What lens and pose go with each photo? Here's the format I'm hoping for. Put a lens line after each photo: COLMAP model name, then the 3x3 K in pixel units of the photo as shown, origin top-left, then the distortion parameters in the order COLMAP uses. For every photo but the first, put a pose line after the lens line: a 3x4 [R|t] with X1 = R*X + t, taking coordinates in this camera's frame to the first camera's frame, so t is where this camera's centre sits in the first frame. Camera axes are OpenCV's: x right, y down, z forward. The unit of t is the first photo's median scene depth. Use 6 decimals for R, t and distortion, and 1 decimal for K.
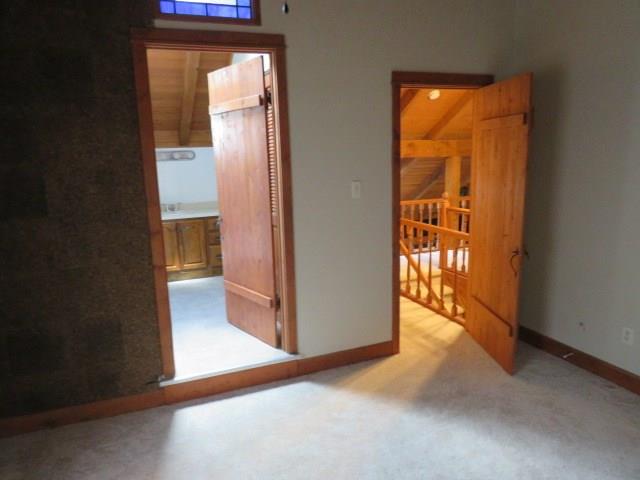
lens RADIAL K [[468.1, 0, 320.0], [0, 468.1, 240.0], [0, 0, 1]] dist [-0.004094, 0.006731]
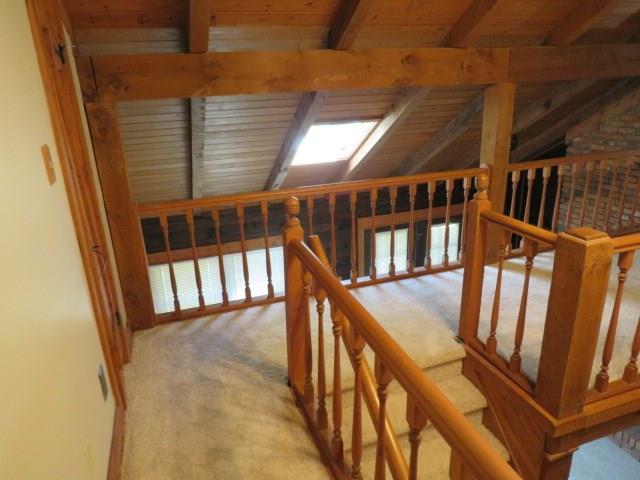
lens RADIAL K [[468.1, 0, 320.0], [0, 468.1, 240.0], [0, 0, 1]] dist [-0.004094, 0.006731]
pose [[0.998364, 0.010069, -0.056278, 0.124518], [-0.001058, 0.987455, 0.157898, -0.093344], [0.057162, -0.157580, 0.985850, 0.480800]]
